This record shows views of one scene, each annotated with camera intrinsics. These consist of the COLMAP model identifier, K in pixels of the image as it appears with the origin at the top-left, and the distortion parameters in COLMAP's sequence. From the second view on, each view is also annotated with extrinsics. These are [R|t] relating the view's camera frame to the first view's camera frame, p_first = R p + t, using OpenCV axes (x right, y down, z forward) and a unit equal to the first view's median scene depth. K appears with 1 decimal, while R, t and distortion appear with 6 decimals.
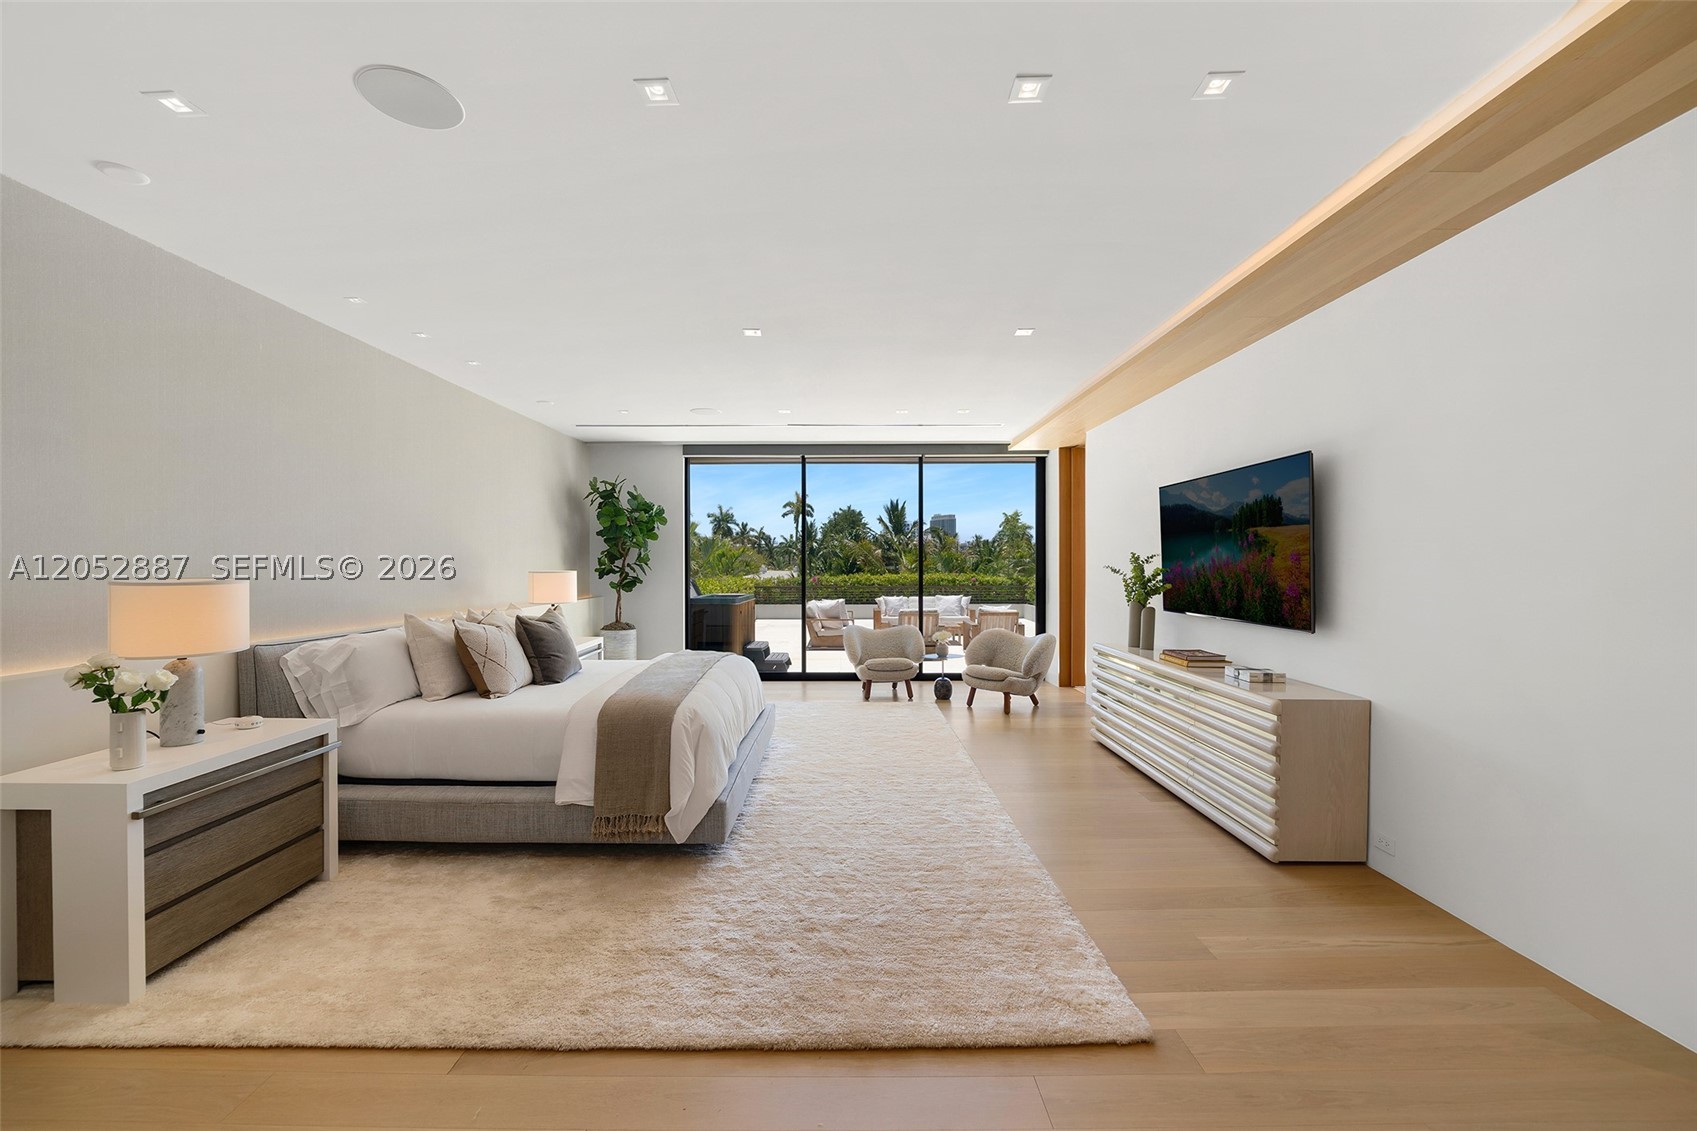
lens RADIAL K [[662.2, 0, 848.5], [0, 662.2, 565.5], [0, 0, 1]] dist [-0.013385, 0.000063]
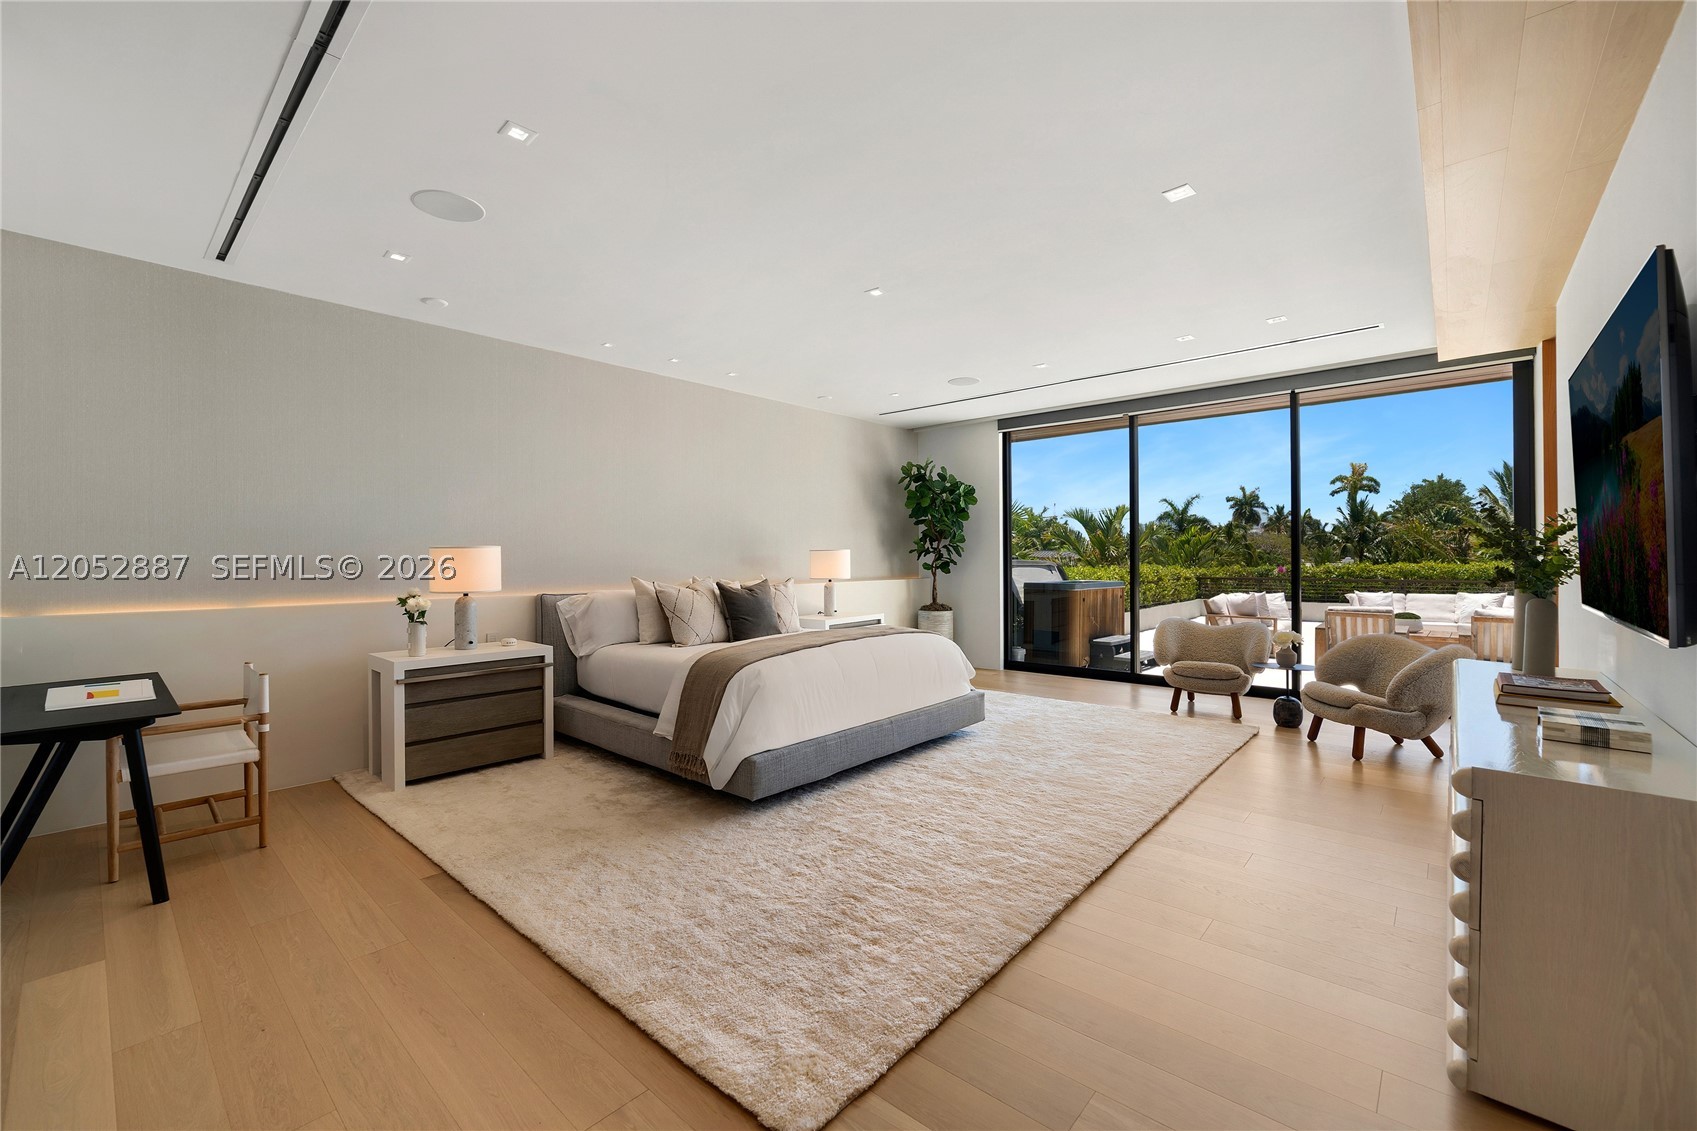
lens RADIAL K [[692.3, 0, 848.7], [0, 692.3, 555.4], [0, 0, 1]] dist [-0.014848, 0.000308]
pose [[0.745741, -0.005054, -0.666216, 0.315058], [0.001902, 0.999983, -0.005458, 0.022090], [0.666233, 0.002804, 0.745739, 0.144849]]
